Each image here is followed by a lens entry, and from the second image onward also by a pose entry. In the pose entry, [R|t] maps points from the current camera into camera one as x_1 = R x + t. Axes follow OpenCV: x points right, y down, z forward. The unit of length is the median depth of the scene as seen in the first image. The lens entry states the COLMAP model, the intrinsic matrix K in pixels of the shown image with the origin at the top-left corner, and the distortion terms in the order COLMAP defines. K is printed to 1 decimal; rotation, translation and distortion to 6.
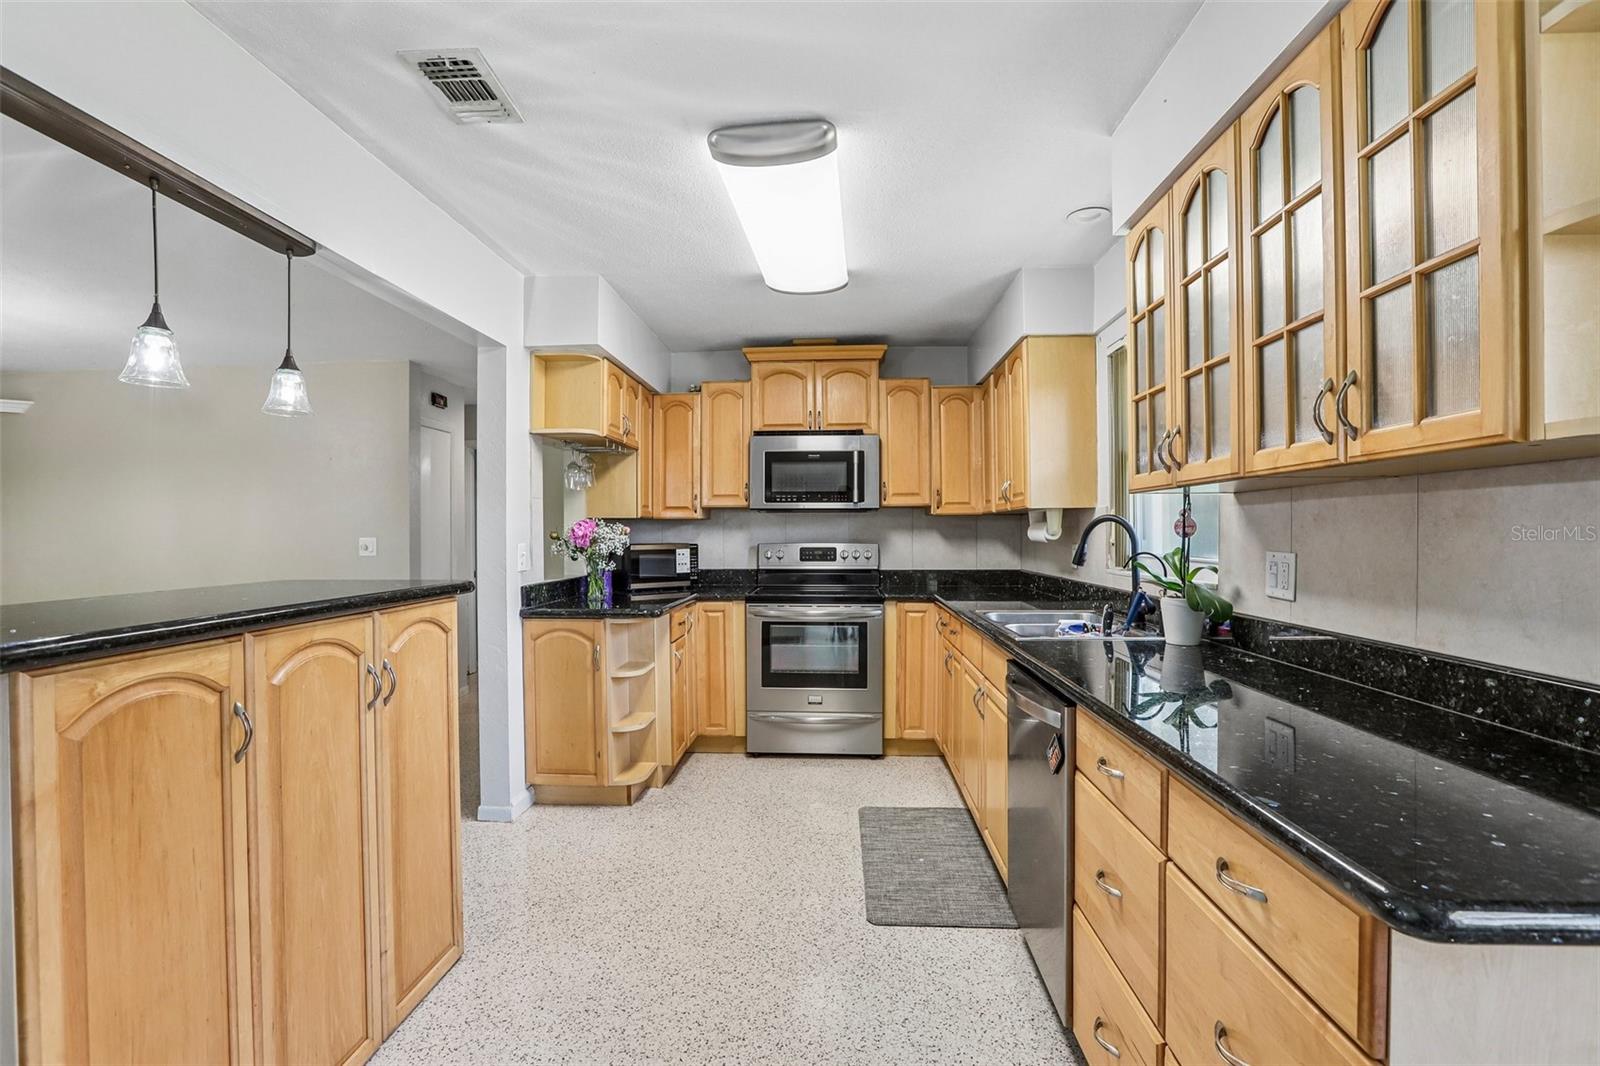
lens RADIAL K [[724.0, 0, 804.0], [0, 724.0, 538.8], [0, 0, 1]] dist [-0.044552, 0.012774]
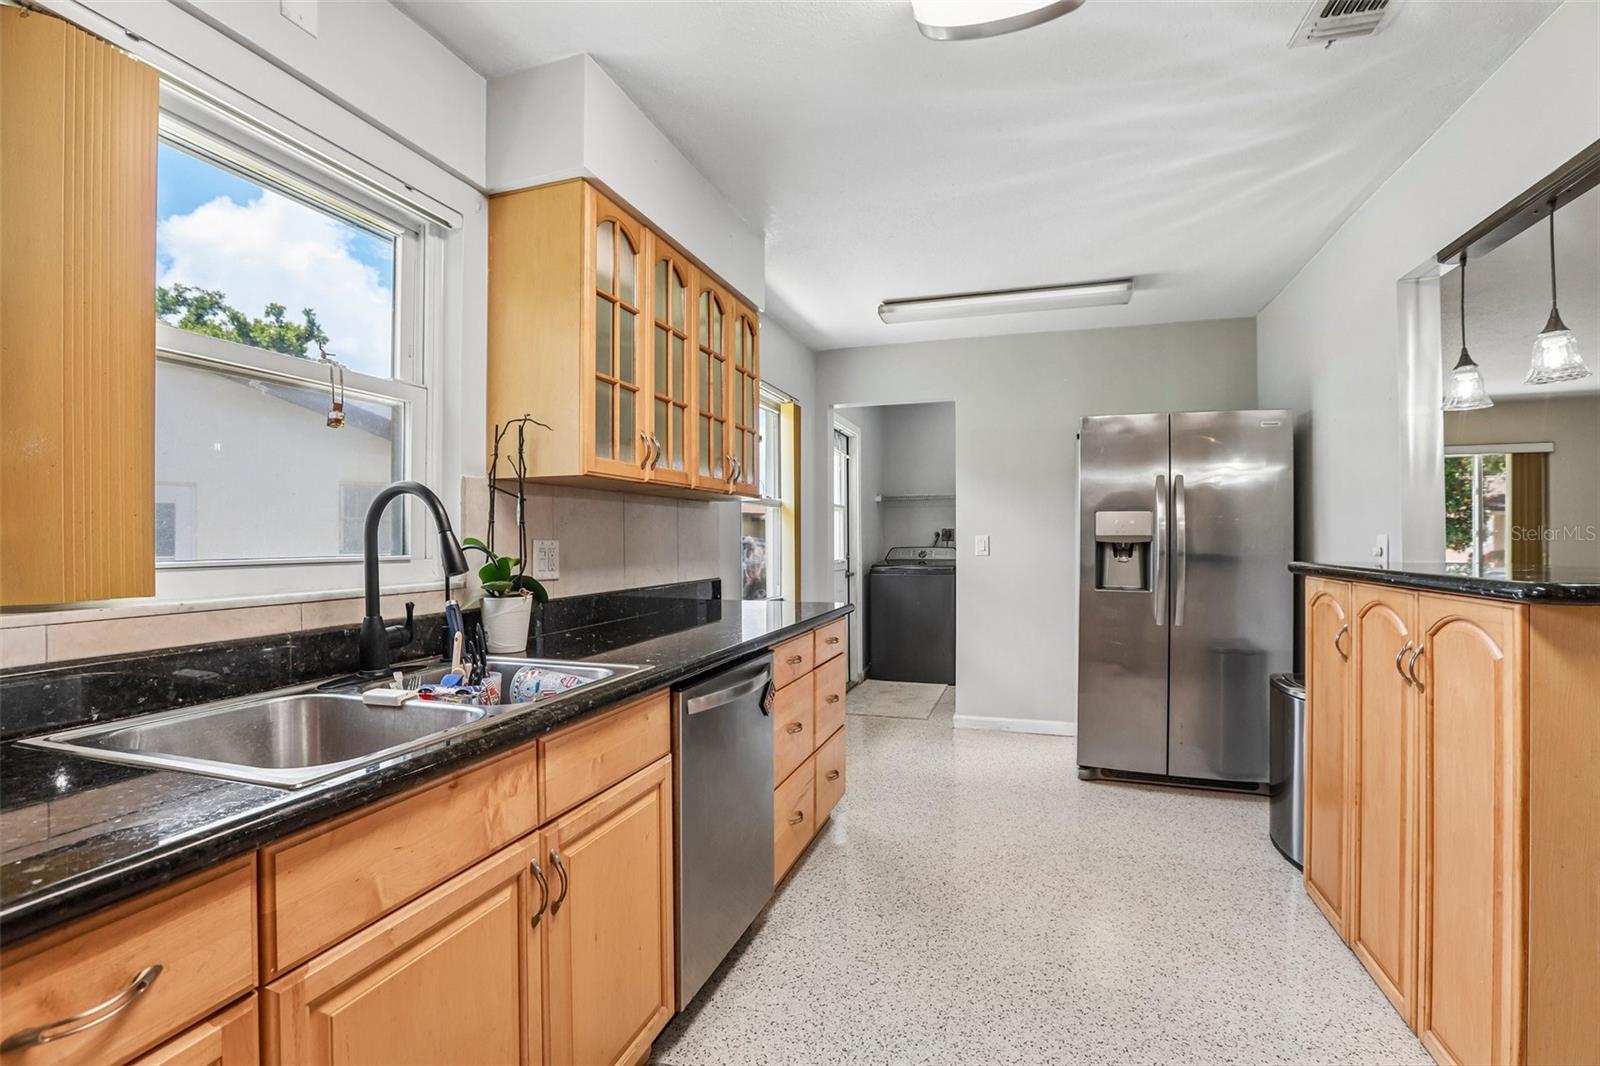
lens RADIAL K [[724.0, 0, 794.4], [0, 724.0, 533.5], [0, 0, 1]] dist [-0.044552, 0.012774]
pose [[-0.962054, 0.009028, 0.272710, -0.016030], [0.009694, 0.999952, 0.001097, 0.004971], [-0.272687, 0.003699, -0.962096, 0.866788]]
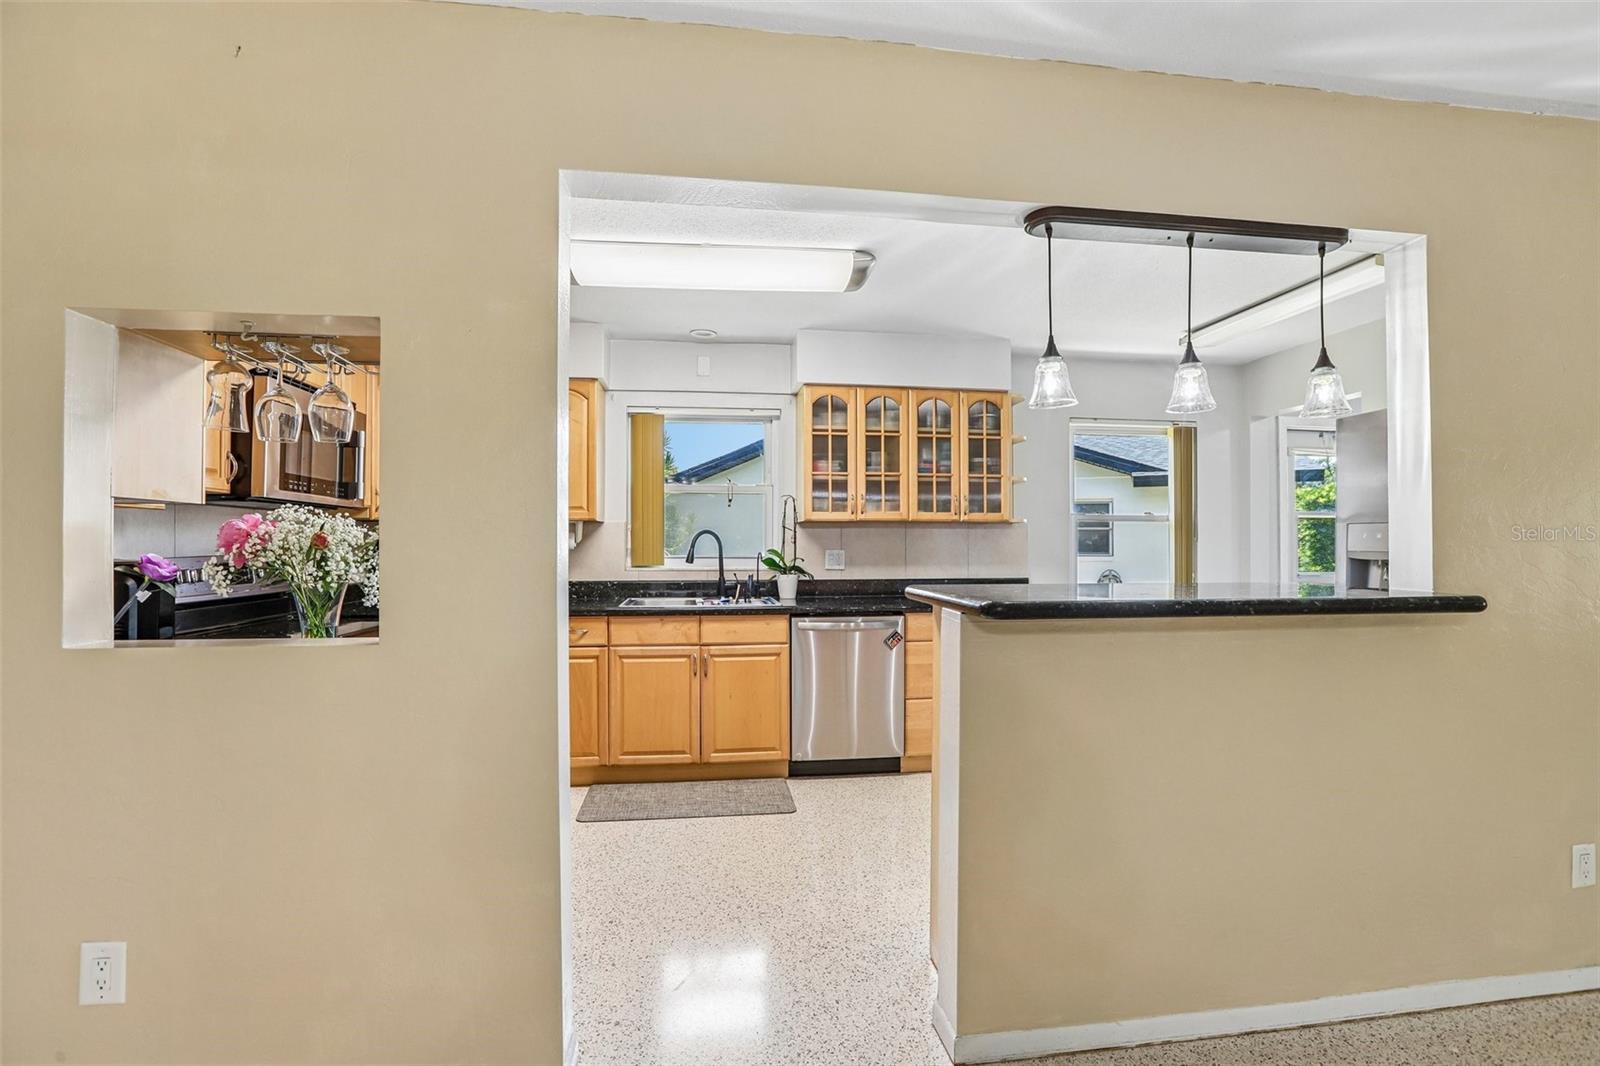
lens RADIAL K [[724.0, 0, 797.5], [0, 724.0, 535.7], [0, 0, 1]] dist [-0.044552, 0.012774]
pose [[-0.183766, 0.013255, 0.982881, -0.713025], [0.008795, 0.999891, -0.011840, -0.000072], [-0.982931, 0.006468, -0.183863, 0.670378]]
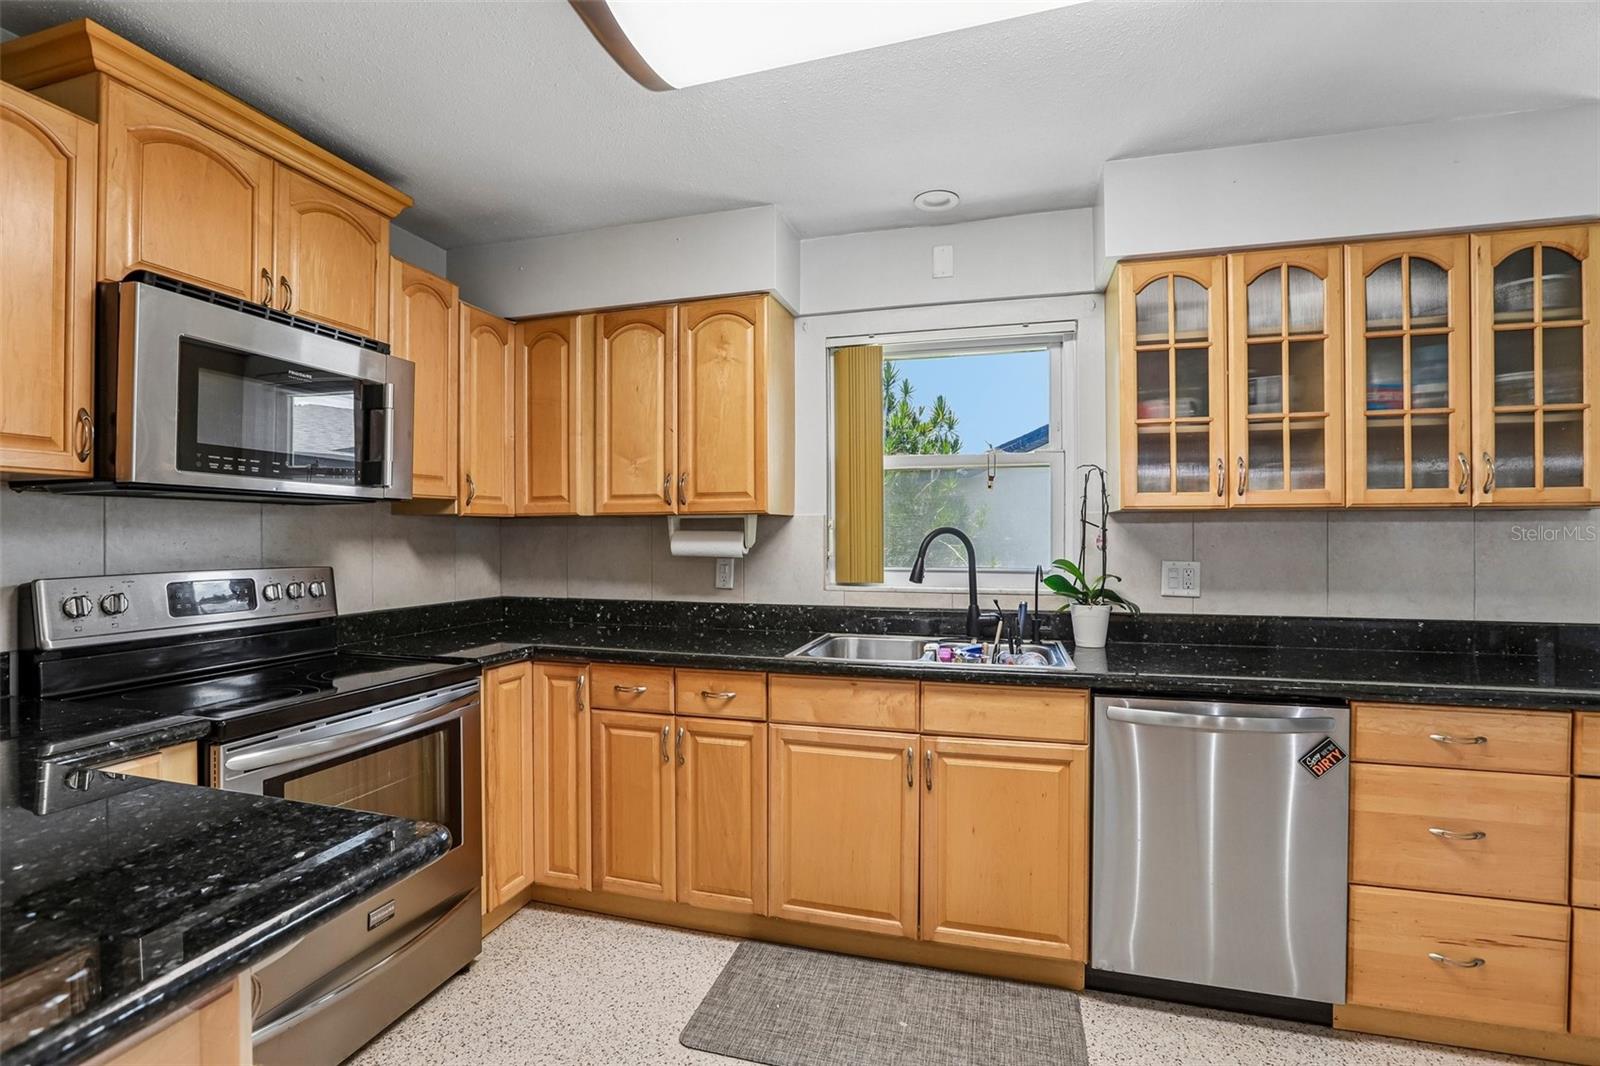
lens RADIAL K [[724.0, 0, 796.3], [0, 724.0, 533.6], [0, 0, 1]] dist [-0.044552, 0.012774]
pose [[0.230744, 0.005389, 0.973000, -0.332885], [0.007273, 0.999947, -0.007263, -0.011641], [-0.972987, 0.008753, 0.230692, 0.594514]]
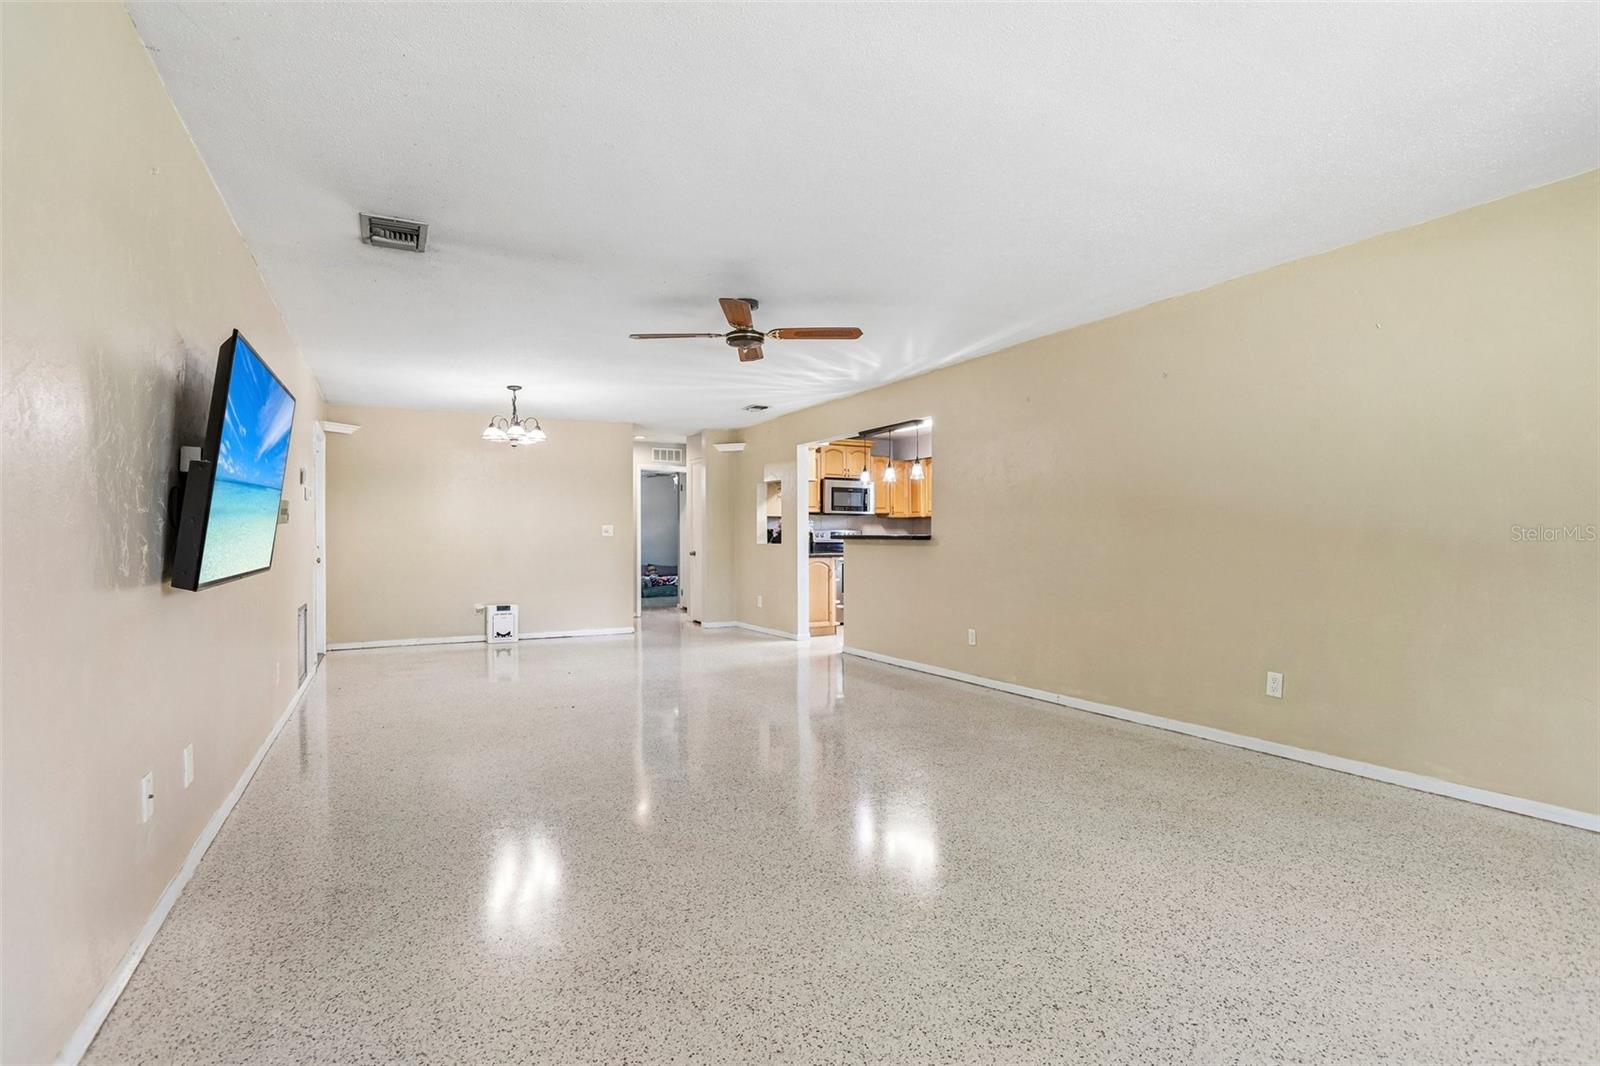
lens RADIAL K [[770.6, 0, 800.0], [0, 770.6, 525.4], [0, 0, 1]] dist [-0.044424, 0.002534]
pose [[0.853605, 0.012934, 0.520761, -1.319489], [0.001368, 0.999633, -0.027071, 0.055777], [-0.520920, 0.023820, 0.853273, -0.908493]]
